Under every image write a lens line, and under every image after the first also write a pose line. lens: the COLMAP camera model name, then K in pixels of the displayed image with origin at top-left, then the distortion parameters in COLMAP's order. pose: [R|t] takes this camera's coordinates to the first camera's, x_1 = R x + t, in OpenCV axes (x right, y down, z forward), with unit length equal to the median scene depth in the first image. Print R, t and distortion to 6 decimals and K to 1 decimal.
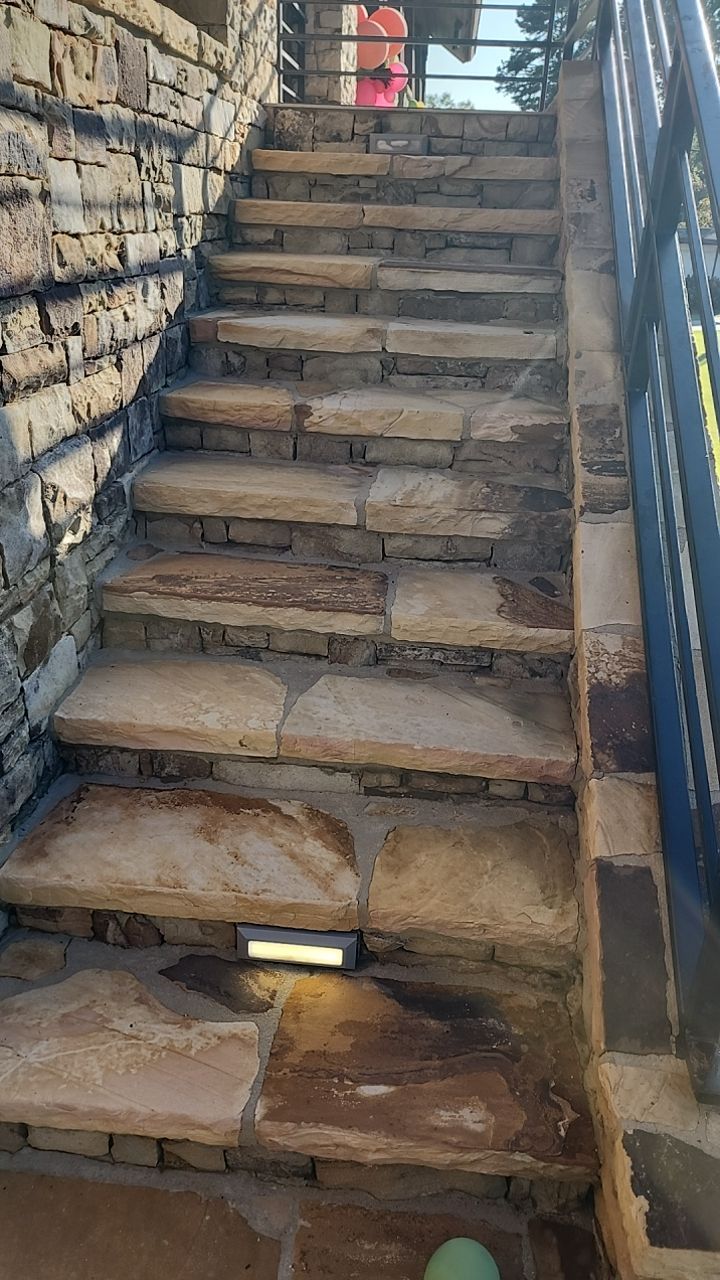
lens RADIAL K [[854.6, 0, 358.5], [0, 854.6, 646.5], [0, 0, 1]] dist [0.036508, -0.027130]
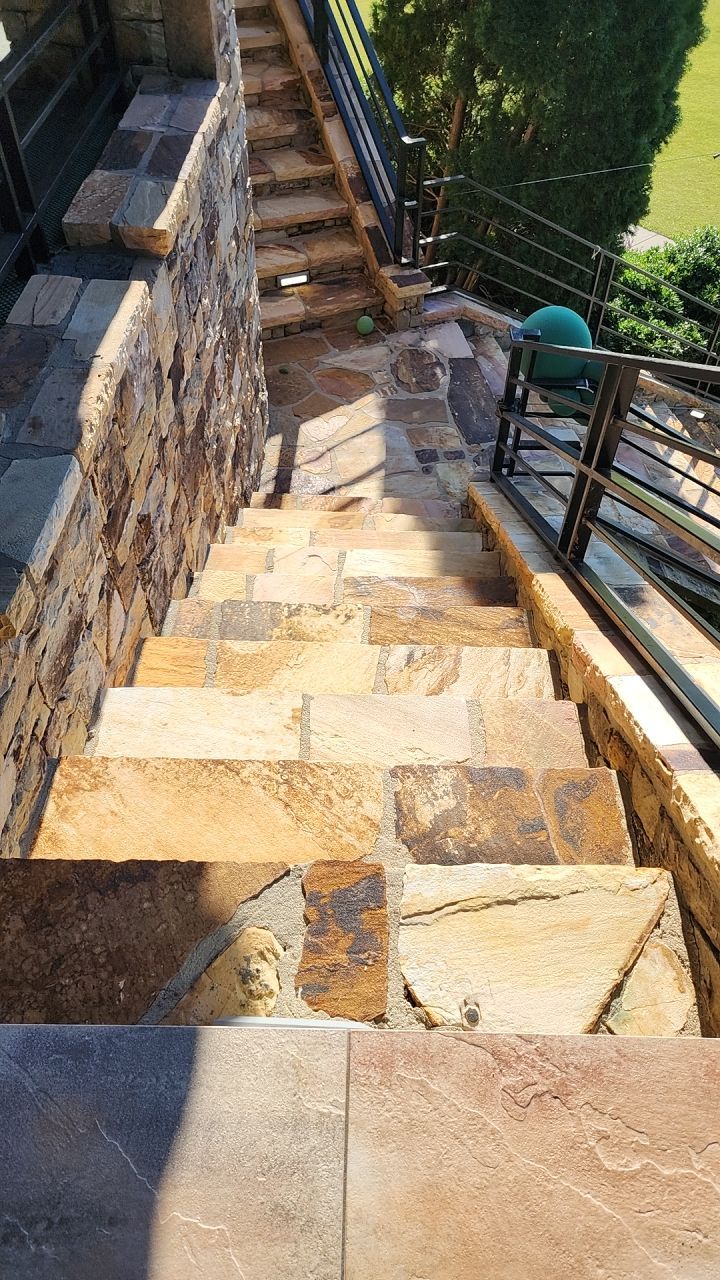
lens RADIAL K [[854.6, 0, 363.0], [0, 854.6, 639.7], [0, 0, 1]] dist [0.036508, -0.027130]
pose [[0.875276, -0.381016, 0.297857, -1.164574], [0.228846, 0.868871, 0.438968, 0.124964], [-0.426053, -0.316054, 0.847696, -2.087250]]
